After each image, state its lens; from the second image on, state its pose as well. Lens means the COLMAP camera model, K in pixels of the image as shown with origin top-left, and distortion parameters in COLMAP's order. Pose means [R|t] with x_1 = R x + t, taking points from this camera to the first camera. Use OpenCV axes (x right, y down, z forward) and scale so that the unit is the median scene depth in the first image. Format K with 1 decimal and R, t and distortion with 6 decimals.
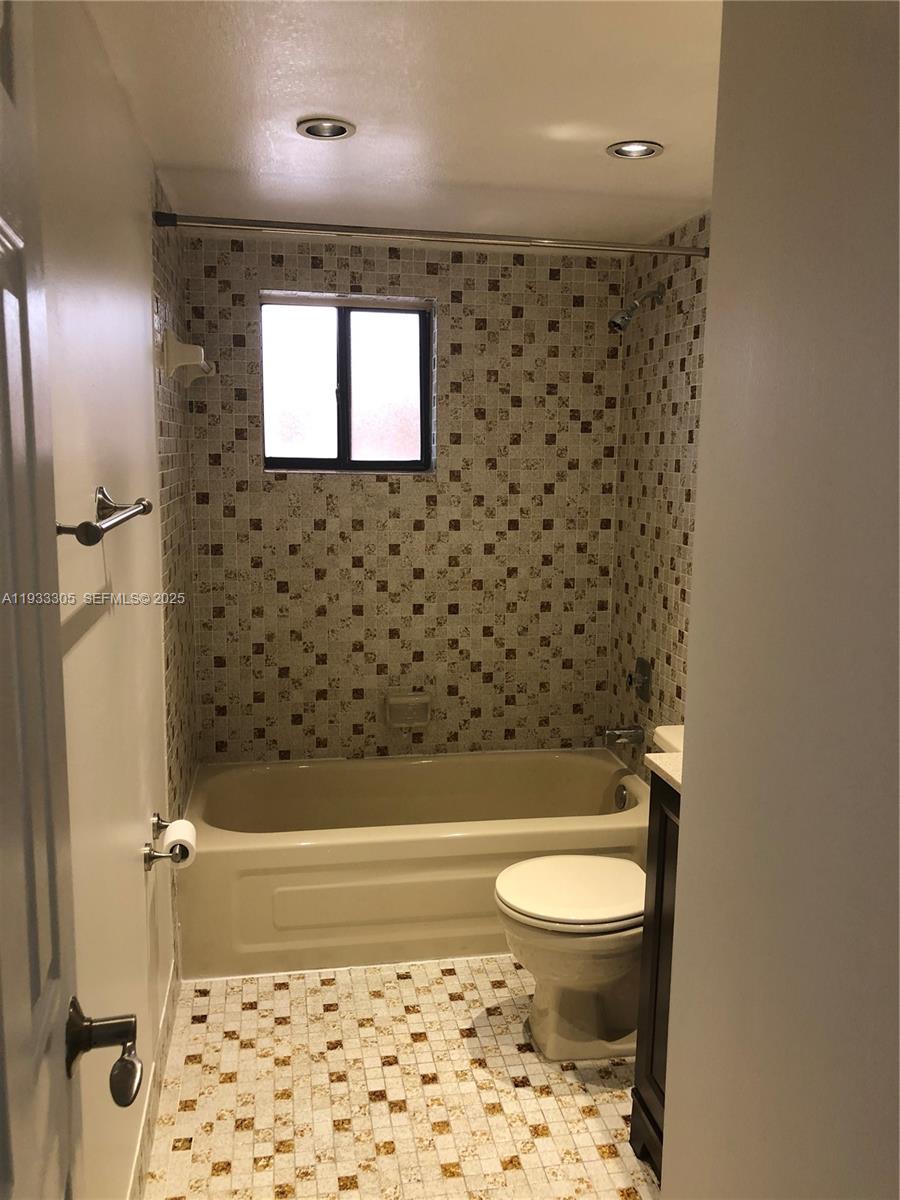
lens RADIAL K [[983.6, 0, 454.6], [0, 983.6, 595.7], [0, 0, 1]] dist [0.016737, -0.021312]
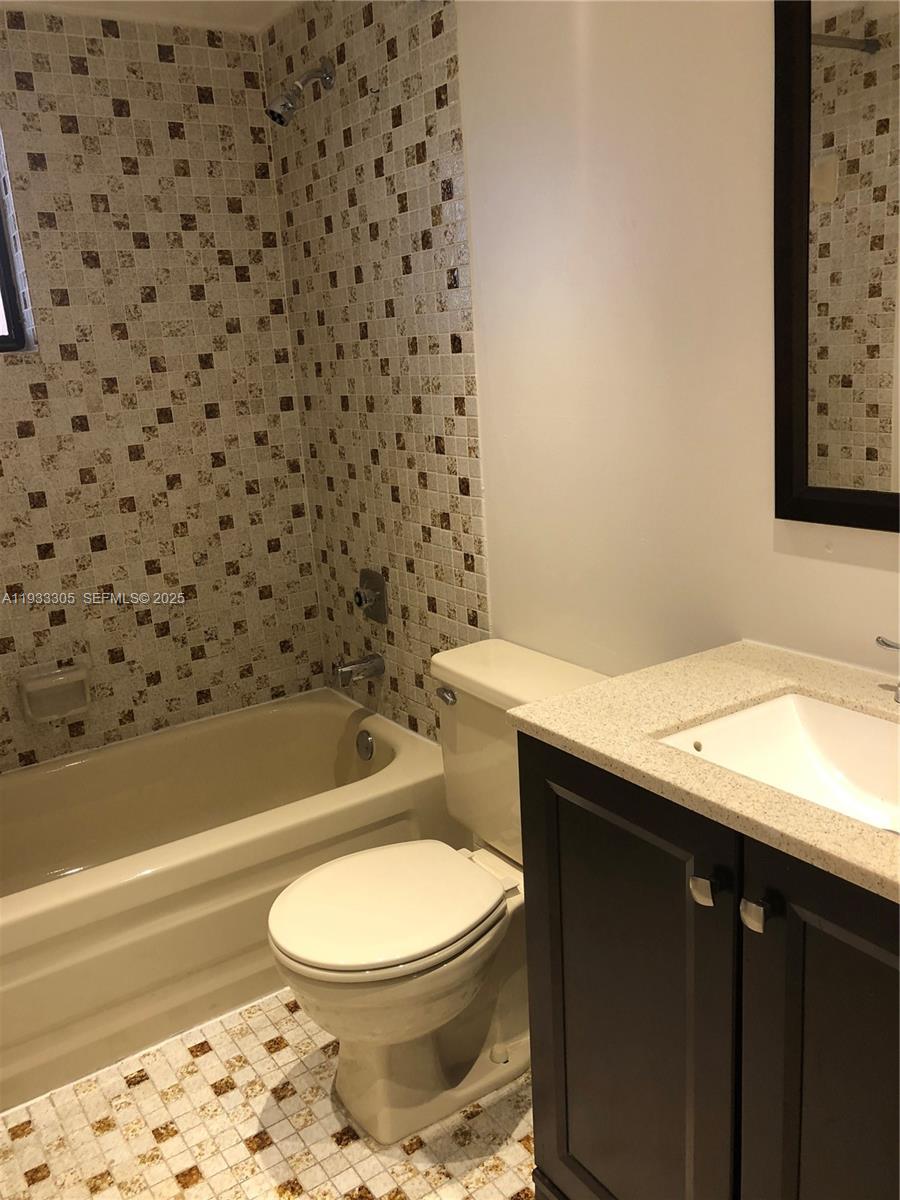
lens RADIAL K [[983.6, 0, 454.6], [0, 983.6, 595.7], [0, 0, 1]] dist [0.016737, -0.021312]
pose [[0.910195, -0.169079, 0.378096, -0.043372], [0.133833, 0.983973, 0.117841, 0.001157], [-0.391961, -0.056657, 0.918236, 0.244544]]
